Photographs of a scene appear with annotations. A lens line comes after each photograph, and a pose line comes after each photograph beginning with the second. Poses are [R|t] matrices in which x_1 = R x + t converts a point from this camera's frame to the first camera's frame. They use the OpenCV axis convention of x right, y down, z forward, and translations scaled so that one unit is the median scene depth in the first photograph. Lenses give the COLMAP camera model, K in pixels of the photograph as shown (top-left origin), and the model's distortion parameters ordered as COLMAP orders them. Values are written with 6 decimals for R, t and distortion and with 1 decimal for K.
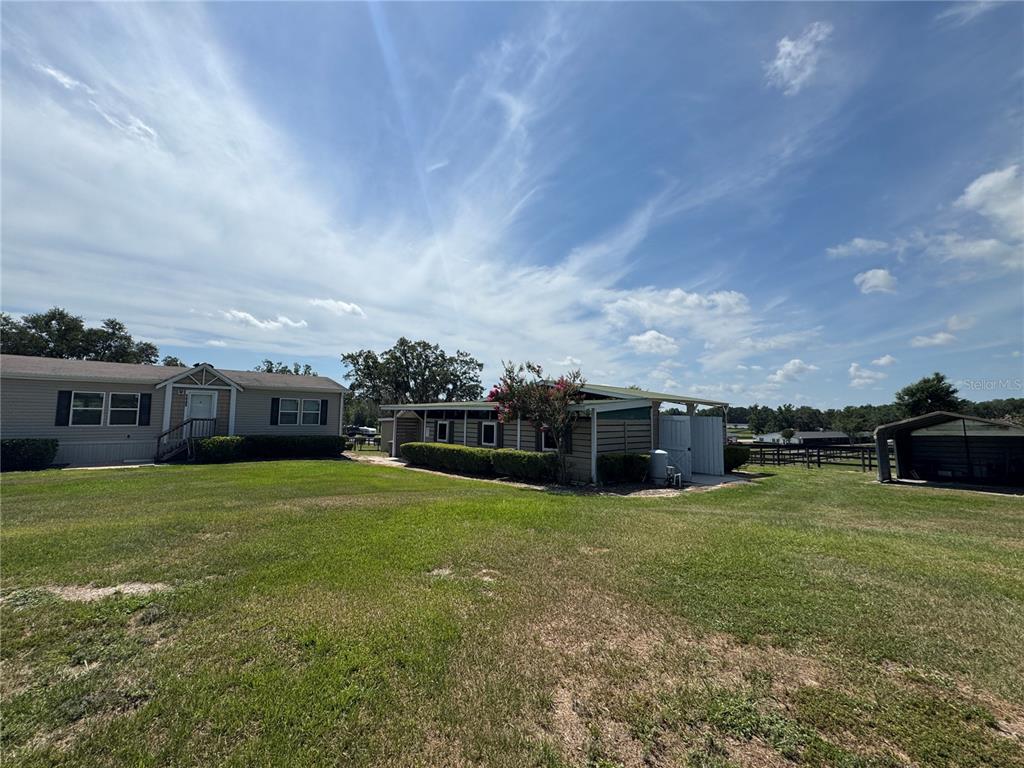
lens RADIAL K [[406.3, 0, 496.9], [0, 406.3, 380.9], [0, 0, 1]] dist [-0.000952, -0.000094]
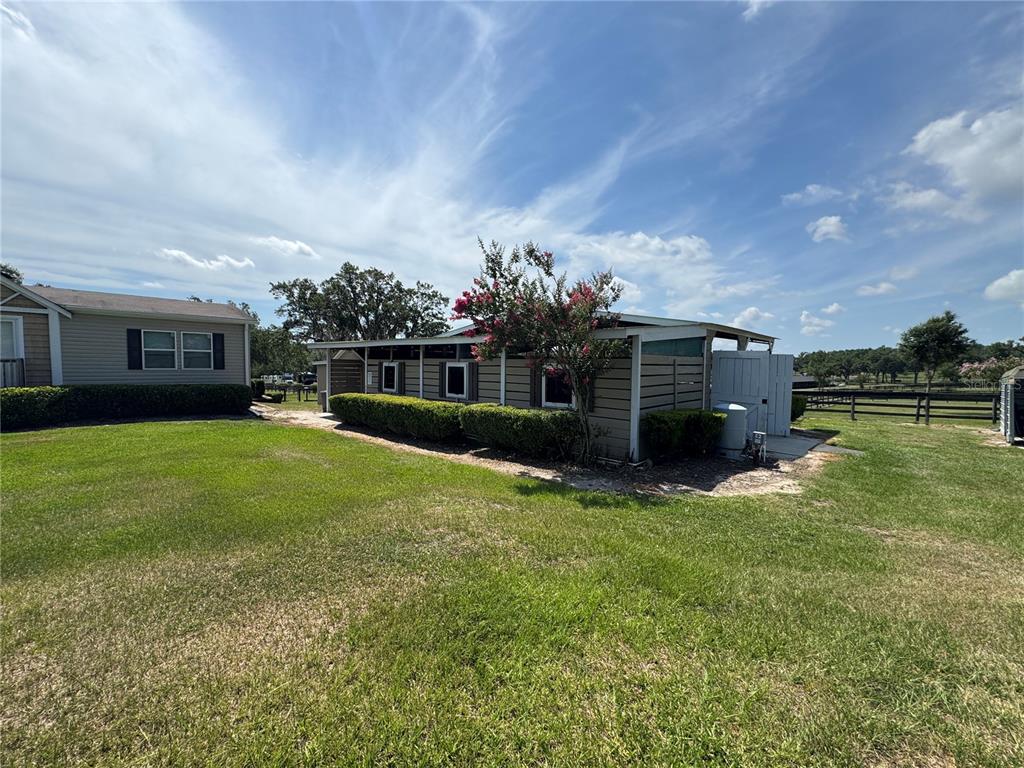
lens RADIAL K [[406.3, 0, 497.1], [0, 406.3, 381.0], [0, 0, 1]] dist [-0.000952, -0.000094]
pose [[0.996863, -0.007038, 0.078835, -0.004197], [-0.003274, 0.991520, 0.129914, 0.035628], [-0.079081, -0.129765, 0.988386, 0.267125]]
